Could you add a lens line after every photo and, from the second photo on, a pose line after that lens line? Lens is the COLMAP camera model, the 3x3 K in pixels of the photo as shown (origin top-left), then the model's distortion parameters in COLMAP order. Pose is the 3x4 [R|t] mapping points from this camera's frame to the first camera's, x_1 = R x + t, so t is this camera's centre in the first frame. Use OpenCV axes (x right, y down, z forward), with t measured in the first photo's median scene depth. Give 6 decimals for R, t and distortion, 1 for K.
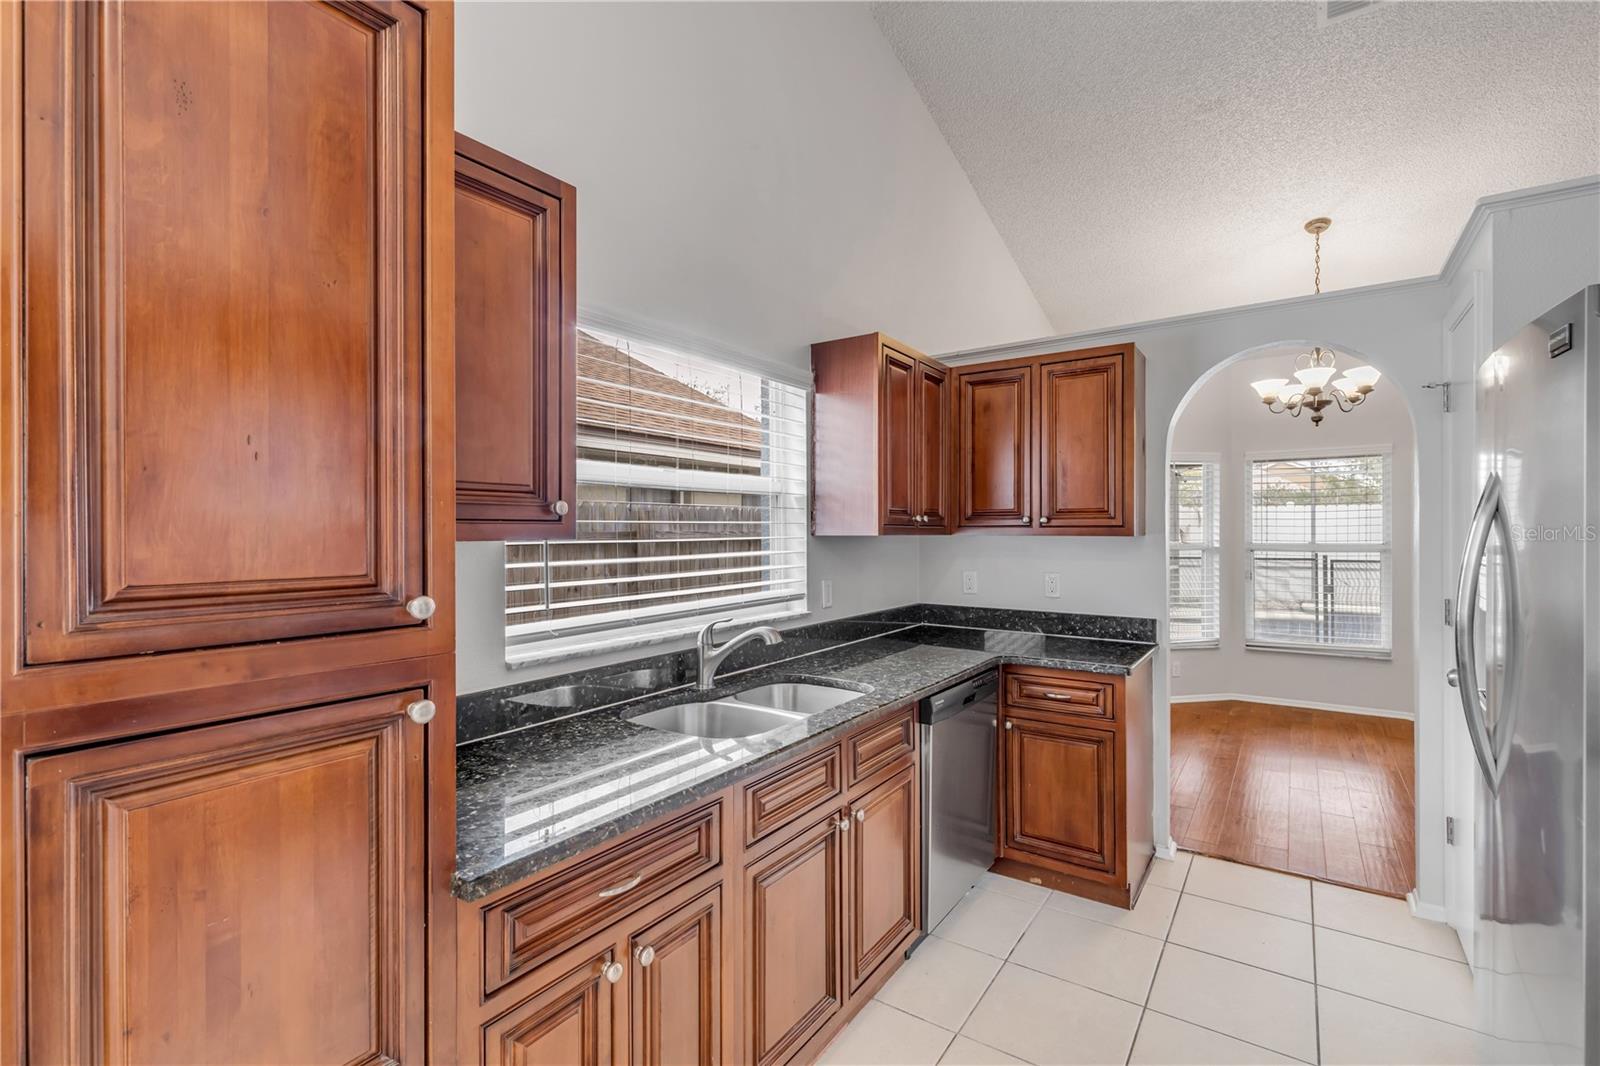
lens RADIAL K [[725.9, 0, 791.0], [0, 725.9, 530.1], [0, 0, 1]] dist [0.008660, -0.002234]
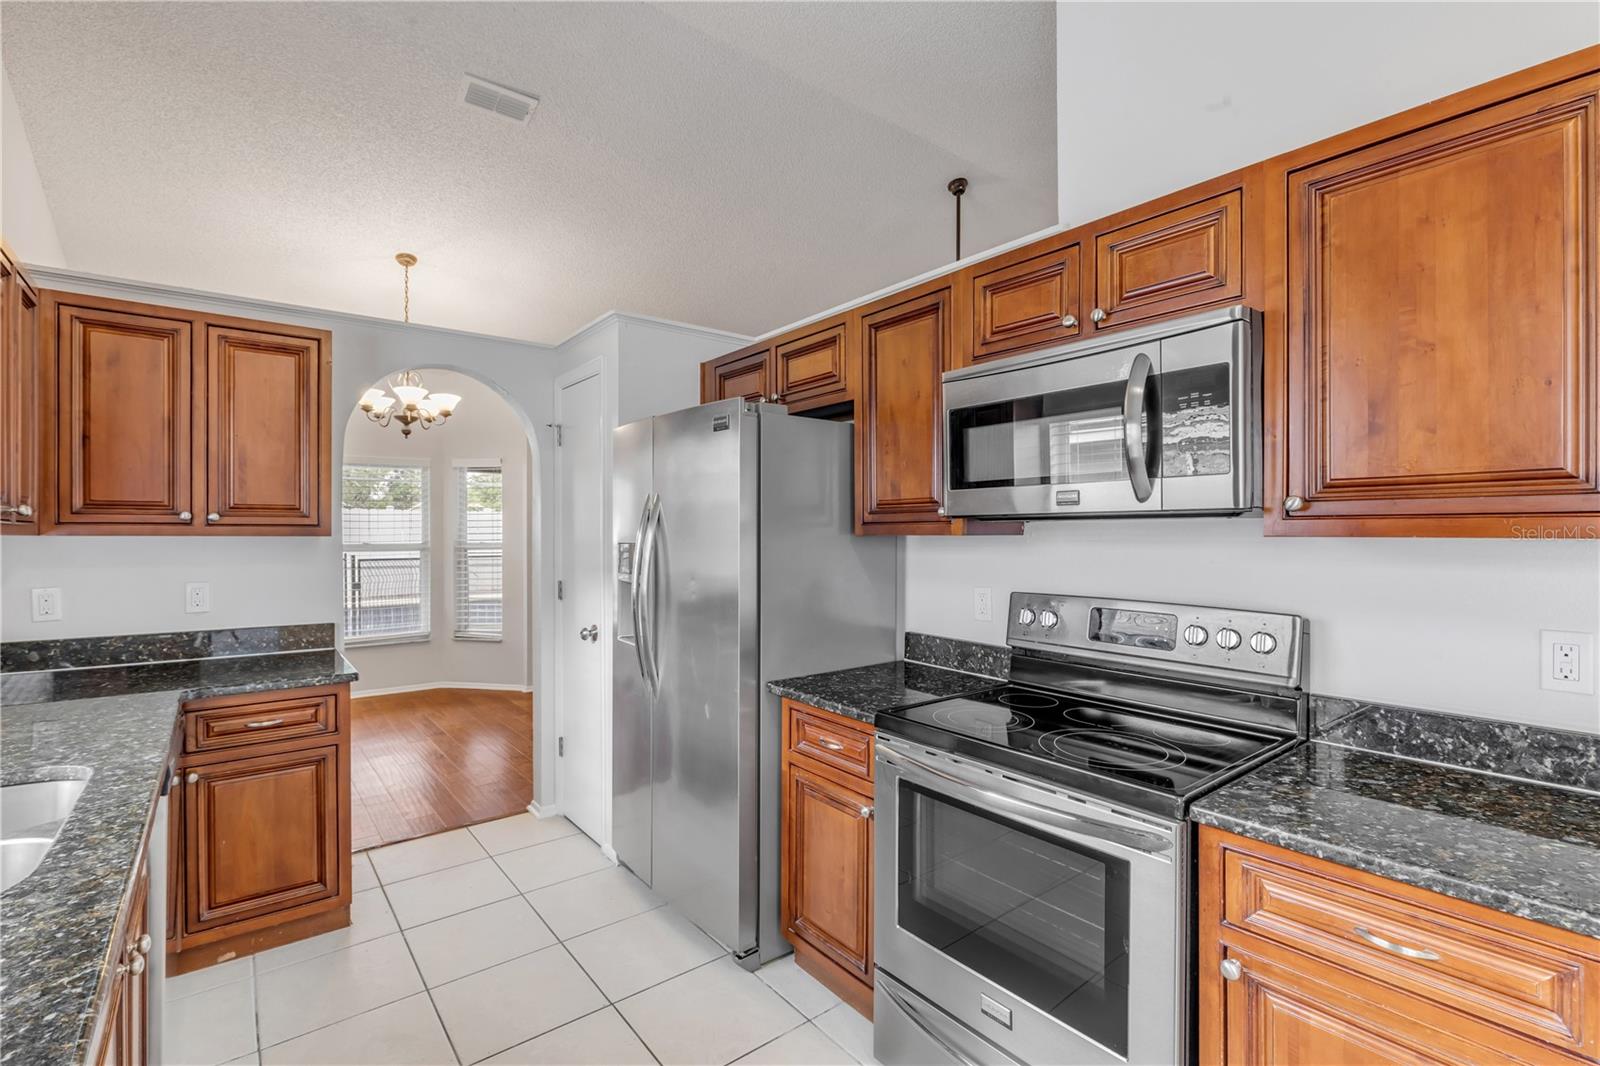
lens RADIAL K [[725.9, 0, 795.6], [0, 725.9, 536.0], [0, 0, 1]] dist [0.008660, -0.002234]
pose [[0.298518, -0.002711, 0.954400, -0.244941], [-0.001609, 0.999993, 0.003344, 0.003556], [-0.954403, -0.002534, 0.298512, 0.137605]]
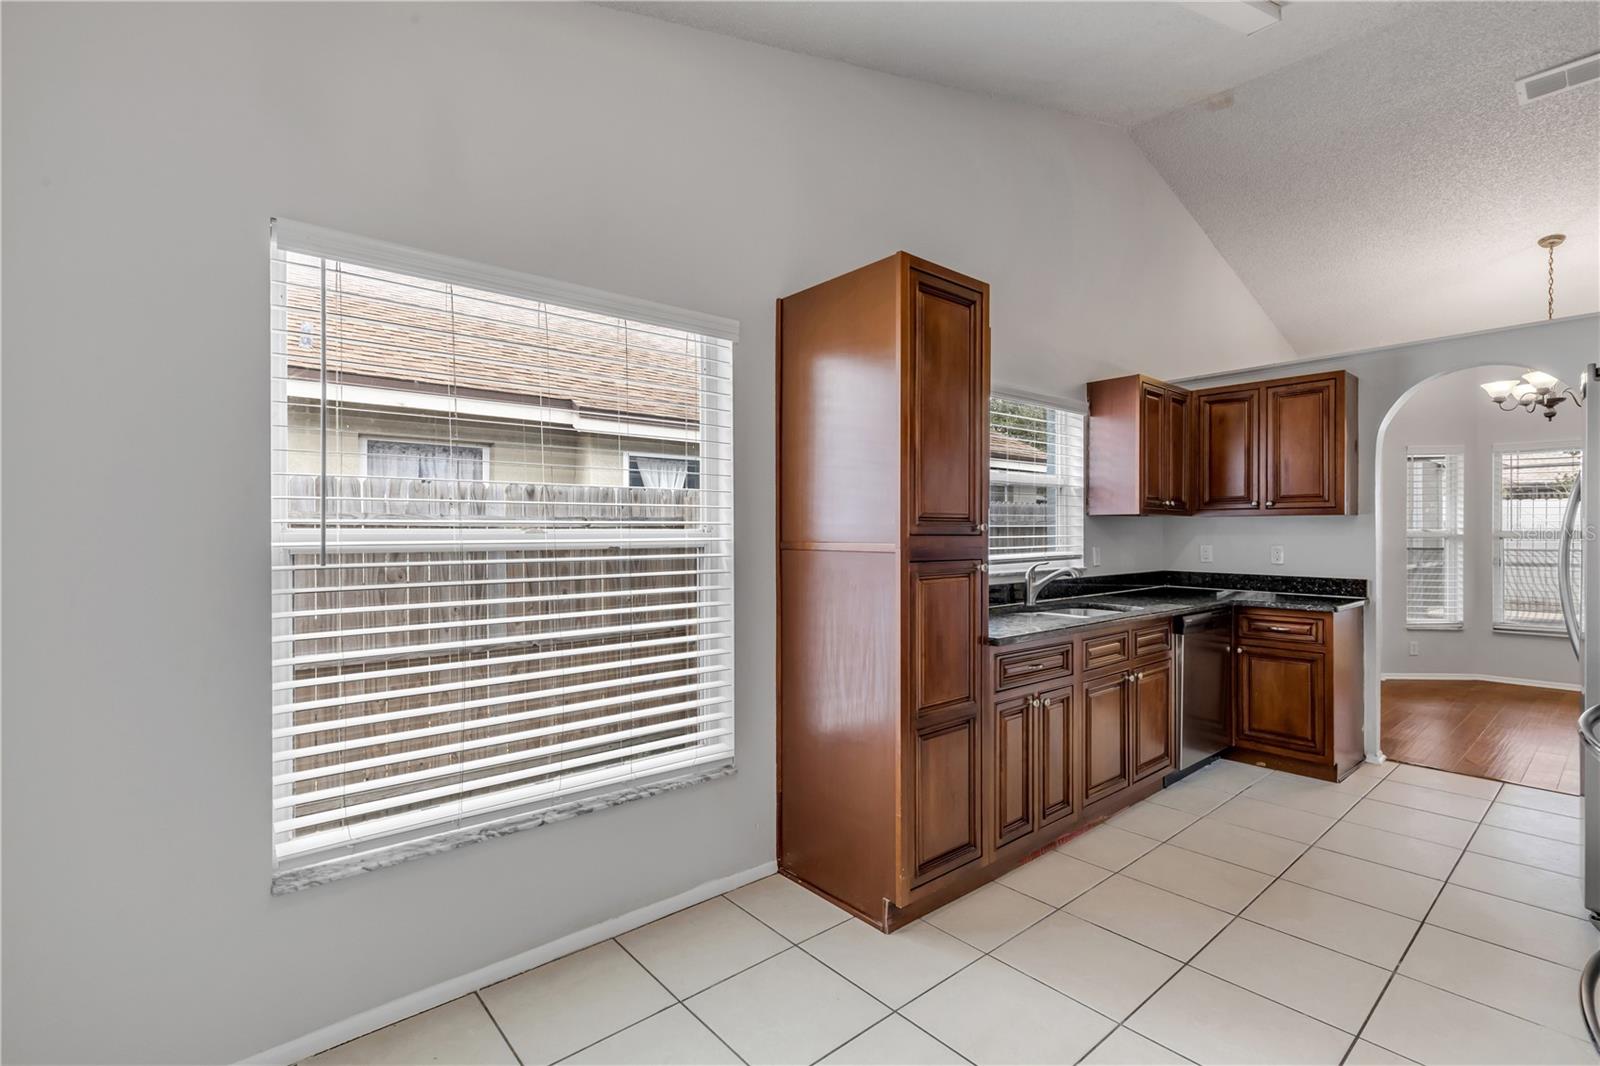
lens RADIAL K [[725.9, 0, 804.7], [0, 725.9, 532.6], [0, 0, 1]] dist [0.008660, -0.002234]
pose [[0.969379, 0.001823, -0.245565, -0.157575], [-0.001252, 0.999996, 0.002482, 0.038393], [0.245568, -0.002098, 0.969377, -0.528632]]
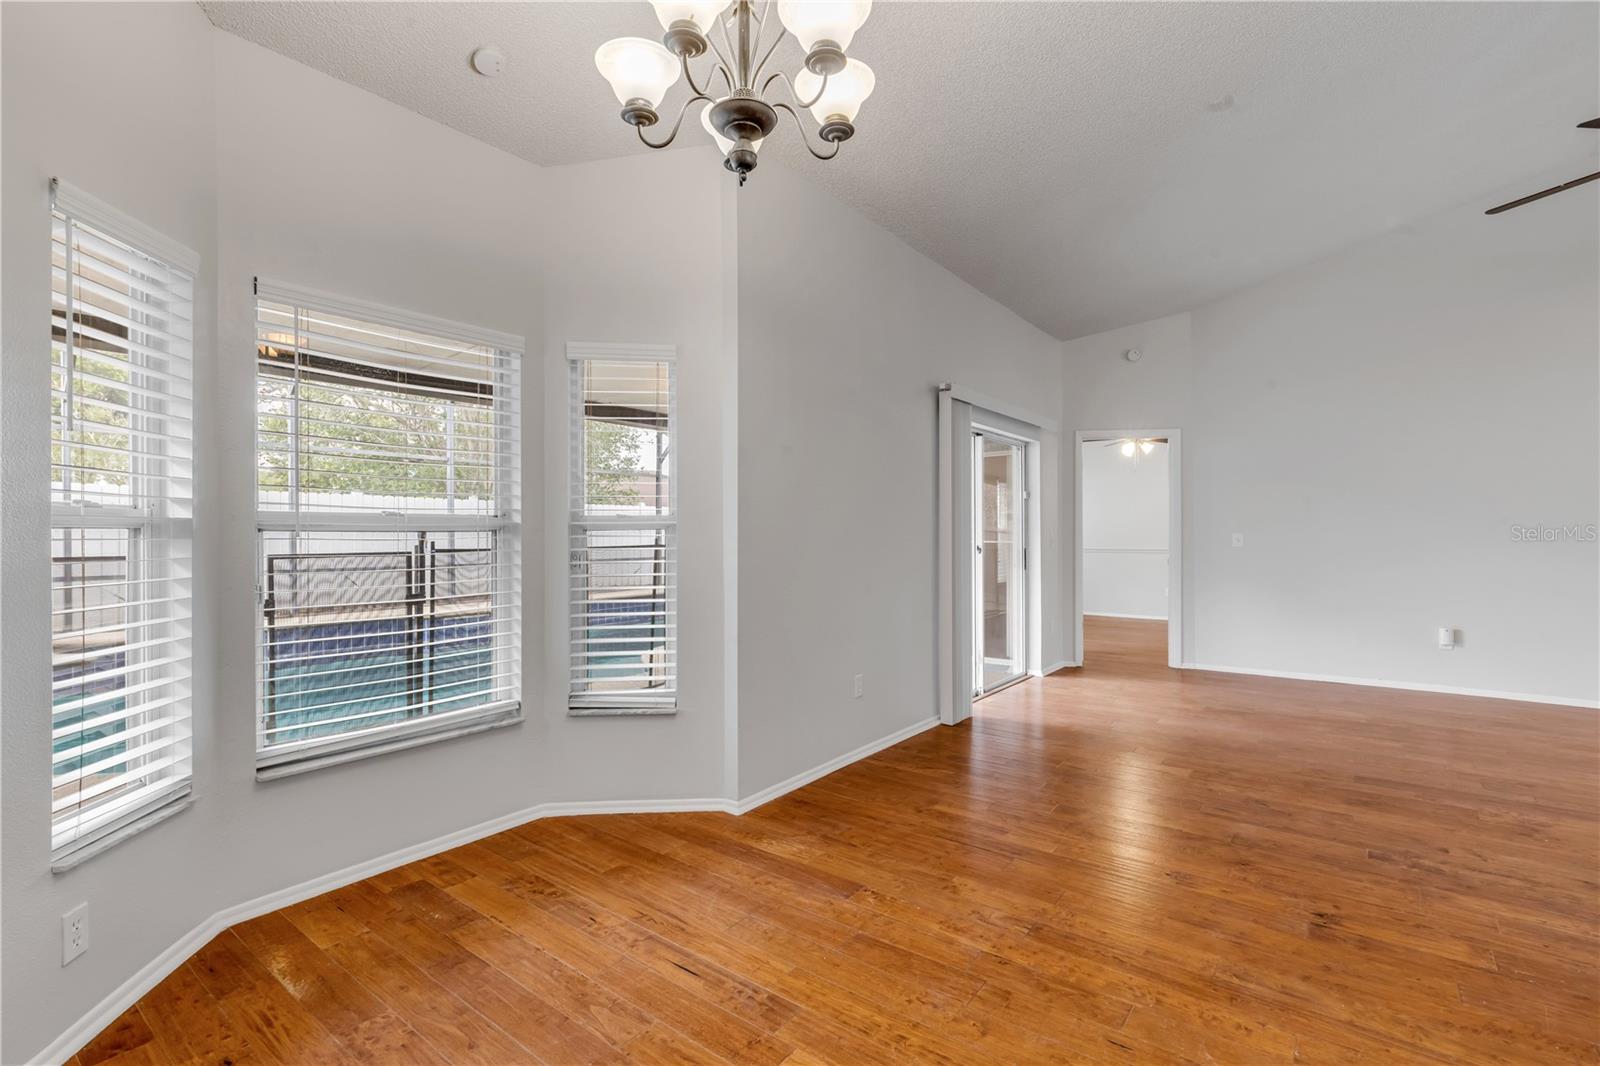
lens RADIAL K [[725.9, 0, 803.5], [0, 725.9, 536.1], [0, 0, 1]] dist [0.008660, -0.002234]
pose [[0.047467, -0.001065, 0.998872, 0.499020], [-0.001299, 0.999999, 0.001128, 0.062138], [-0.998872, -0.001351, 0.047466, 1.383918]]
